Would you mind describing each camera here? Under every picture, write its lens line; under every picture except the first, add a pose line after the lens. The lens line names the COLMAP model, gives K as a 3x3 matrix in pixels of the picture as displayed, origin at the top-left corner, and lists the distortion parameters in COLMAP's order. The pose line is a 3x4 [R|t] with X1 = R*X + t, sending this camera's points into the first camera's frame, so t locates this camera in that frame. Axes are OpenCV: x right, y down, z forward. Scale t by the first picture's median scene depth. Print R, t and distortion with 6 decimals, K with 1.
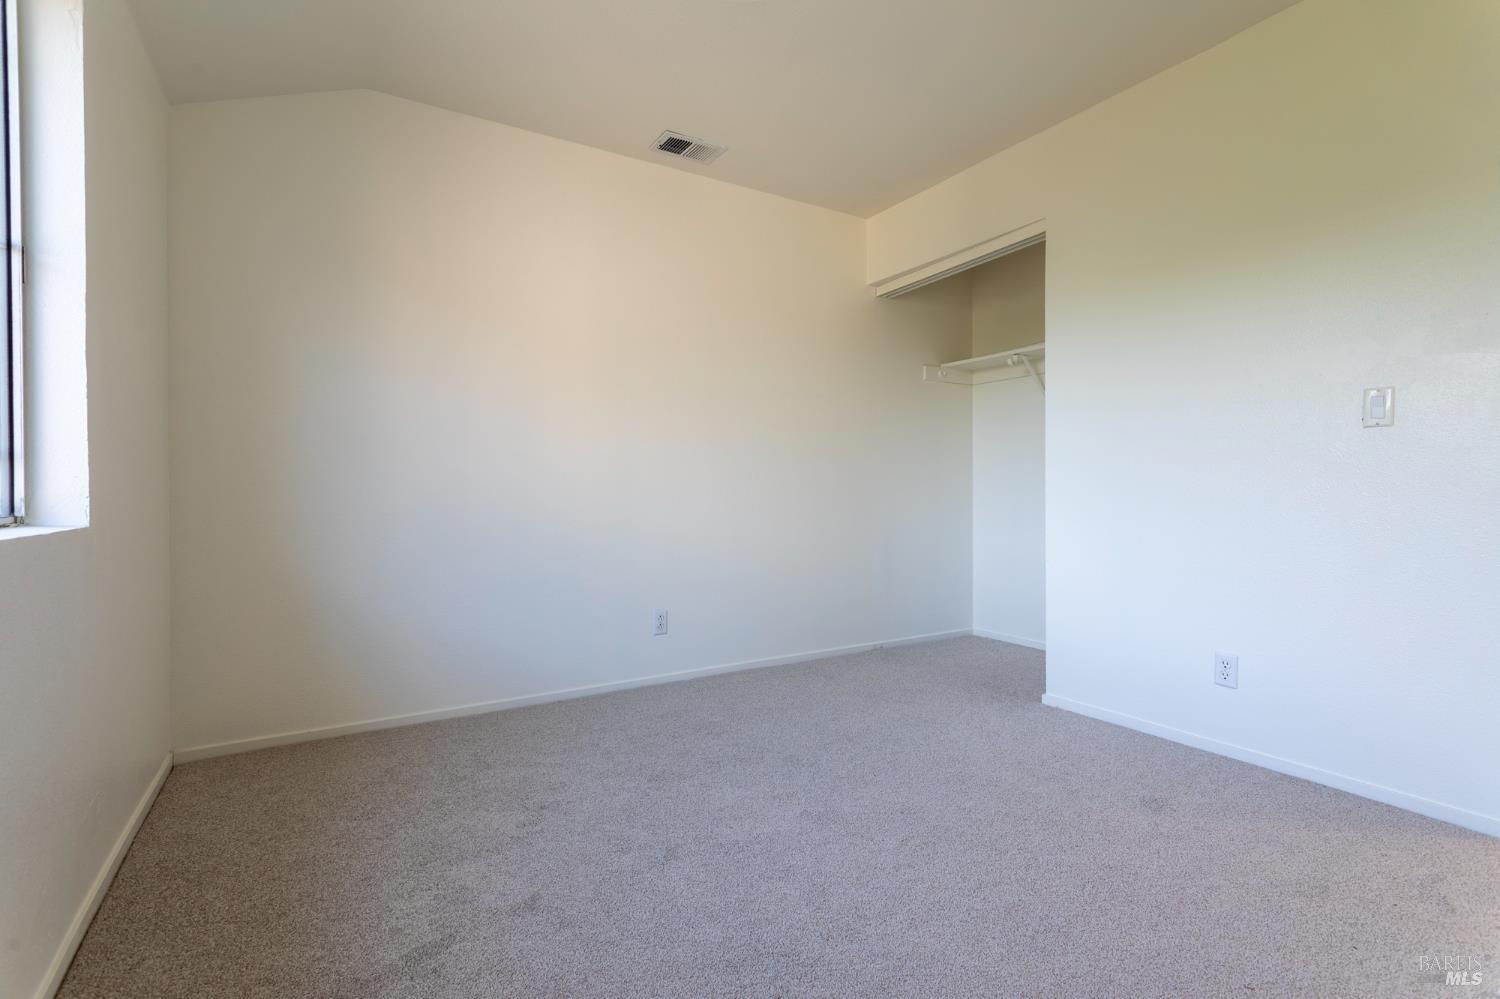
lens RADIAL K [[704.2, 0, 750.0], [0, 704.2, 499.5], [0, 0, 1]] dist [0.005066, 0.001078]
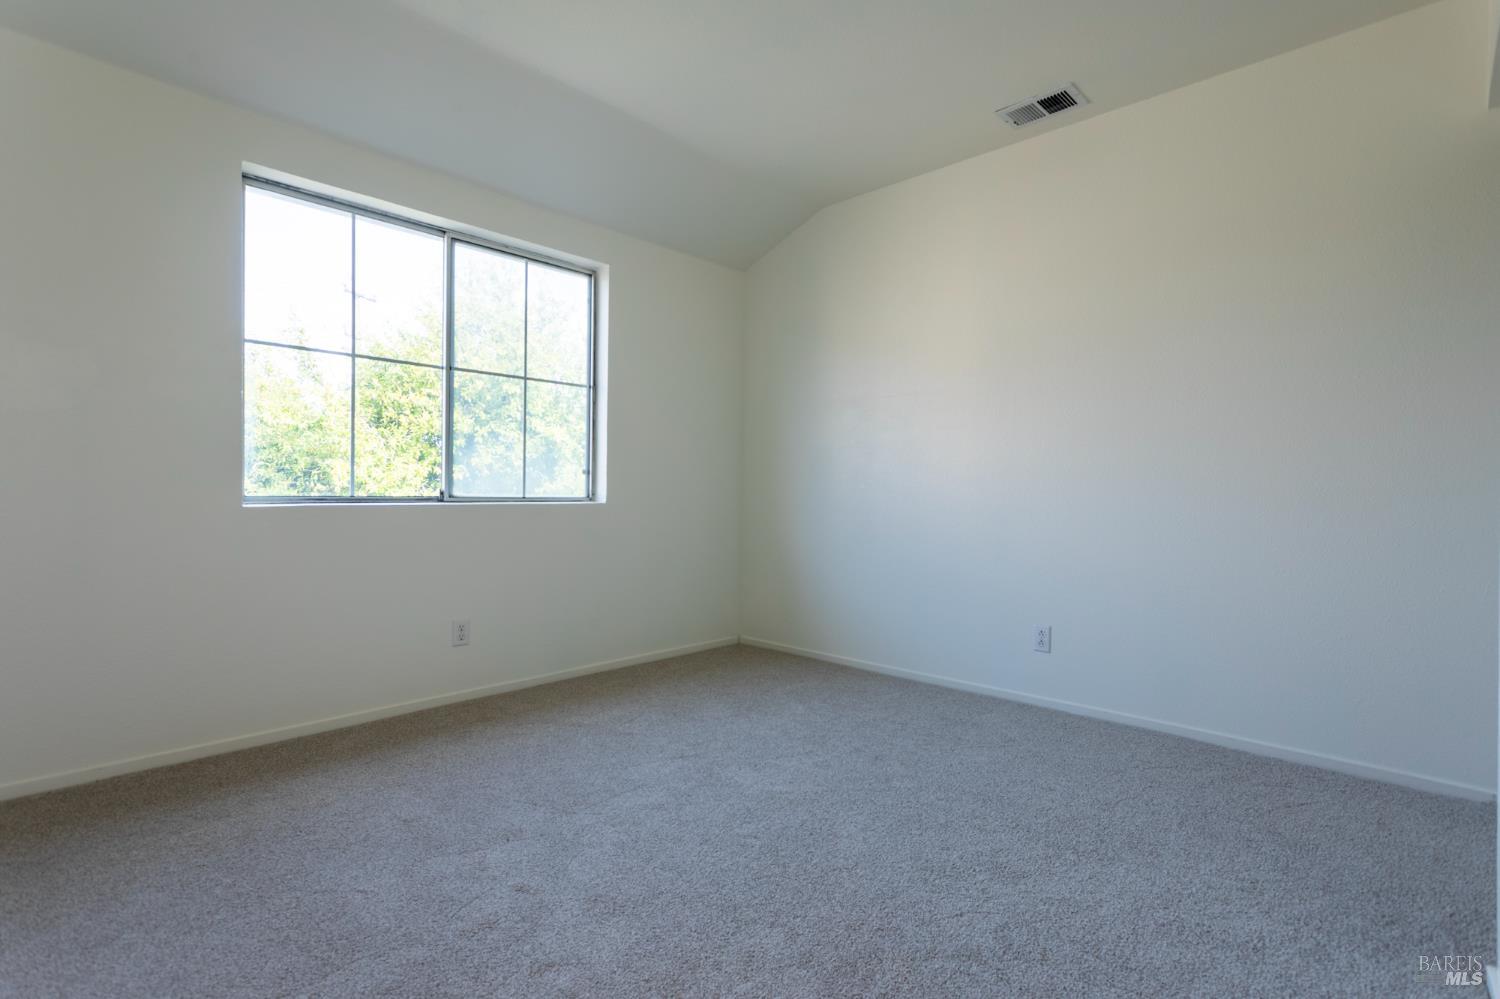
lens RADIAL K [[711.7, 0, 747.7], [0, 711.7, 496.3], [0, 0, 1]] dist [0.002939, 0.001095]
pose [[0.256674, 0.009979, -0.966447, 0.944344], [-0.025144, 0.999677, 0.003644, -0.001092], [0.966171, 0.023365, 0.256842, 0.574637]]
